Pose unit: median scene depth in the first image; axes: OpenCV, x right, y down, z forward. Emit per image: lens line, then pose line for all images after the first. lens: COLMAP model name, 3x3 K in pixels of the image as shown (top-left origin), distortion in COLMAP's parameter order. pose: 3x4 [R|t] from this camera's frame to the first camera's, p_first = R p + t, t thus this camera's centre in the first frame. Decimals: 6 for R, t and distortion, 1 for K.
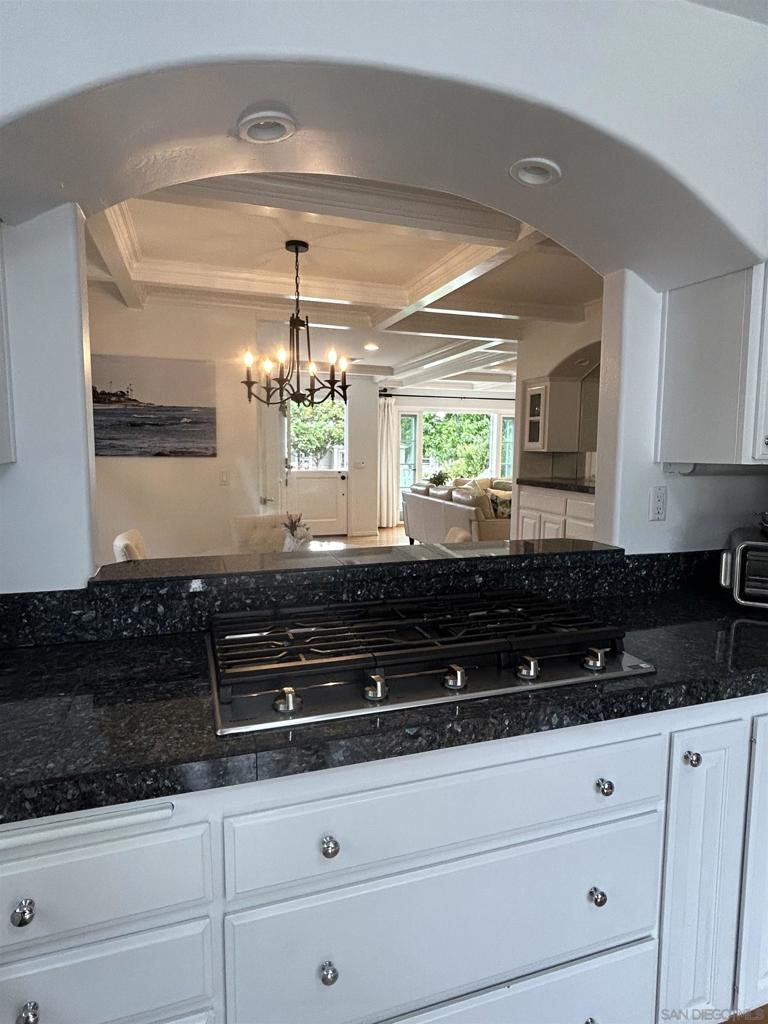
lens RADIAL K [[577.8, 0, 384.0], [0, 577.8, 512.0], [0, 0, 1]] dist [-0.000489, -0.000156]
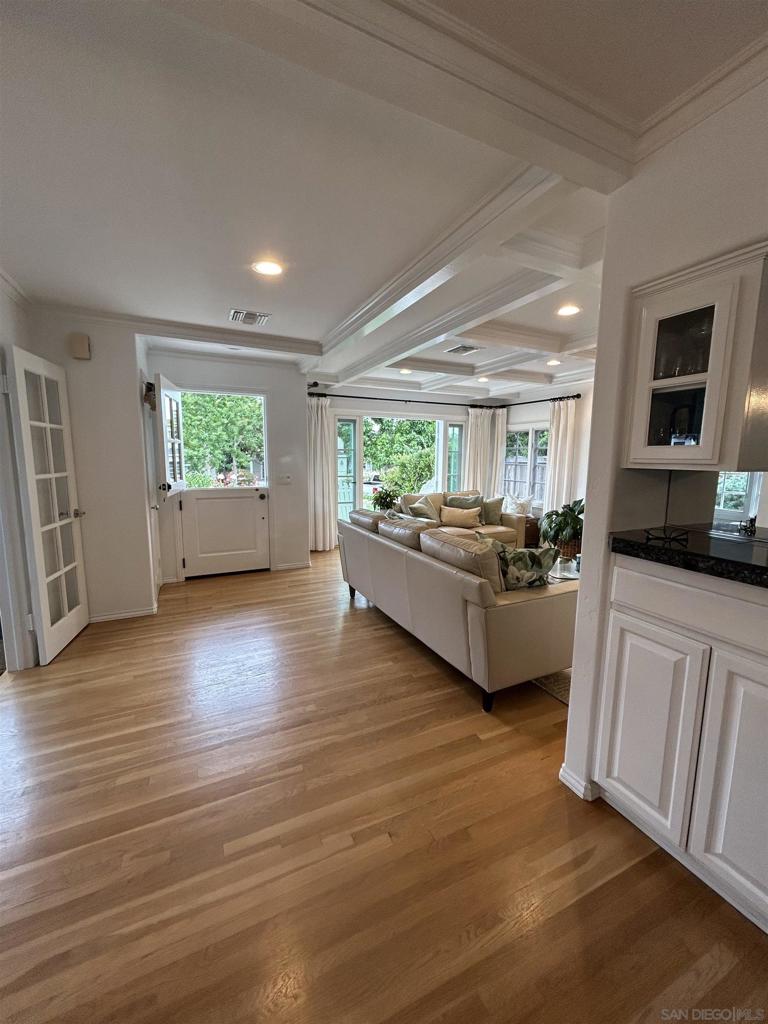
lens RADIAL K [[411.6, 0, 385.6], [0, 411.6, 509.9], [0, 0, 1]] dist [-0.000988, 0.000115]
pose [[0.991704, -0.017144, 0.127393, 0.028234], [0.014861, 0.999712, 0.018854, -0.062660], [-0.127679, -0.016805, 0.991673, 0.544534]]
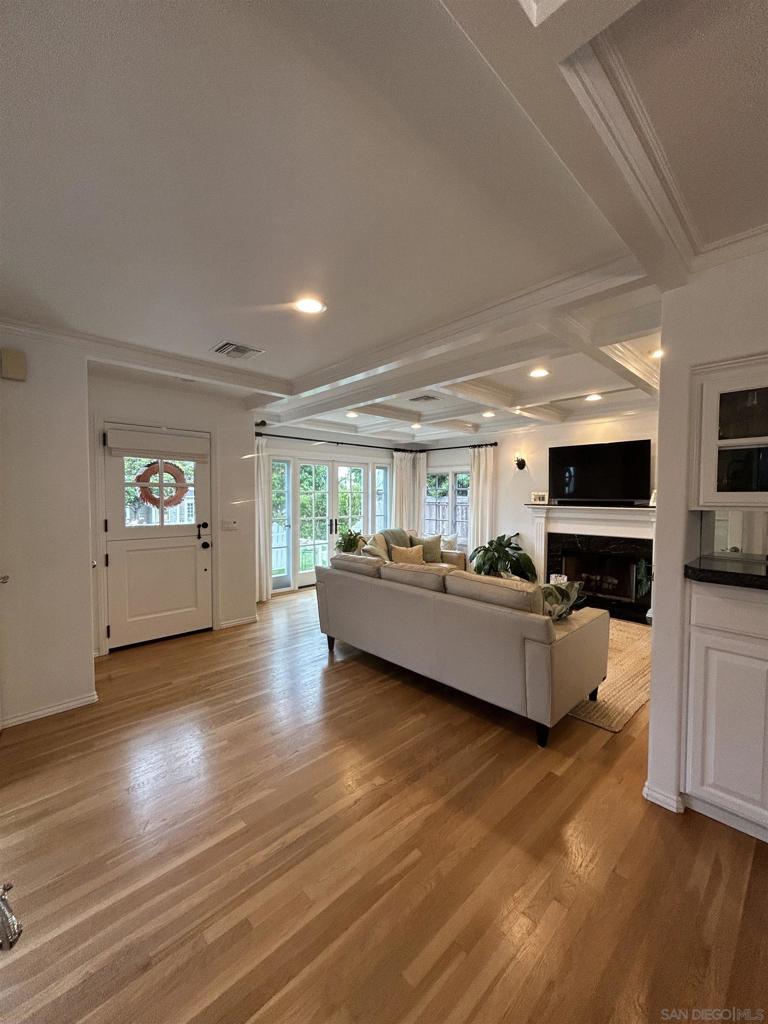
lens RADIAL K [[411.2, 0, 385.6], [0, 411.2, 507.7], [0, 0, 1]] dist [-0.001598, 0.000667]
pose [[0.904443, -0.019074, 0.426167, -0.105736], [0.054596, 0.995960, -0.071291, -0.072238], [-0.423086, 0.087746, 0.901831, 0.590609]]
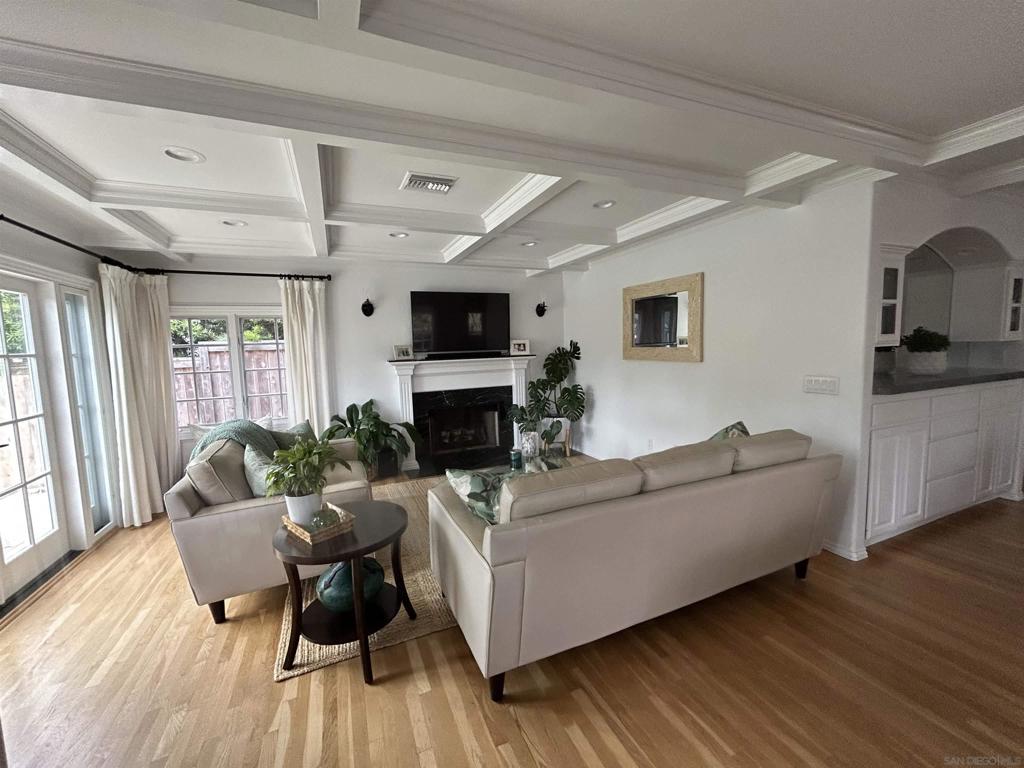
lens RADIAL K [[411.2, 0, 512.0], [0, 411.2, 384.0], [0, 0, 1]] dist [-0.001598, 0.000667]
pose [[-0.081529, -0.104108, 0.991219, -0.163210], [0.145999, 0.982554, 0.115206, -0.135876], [-0.985919, 0.154110, -0.064907, 1.090836]]
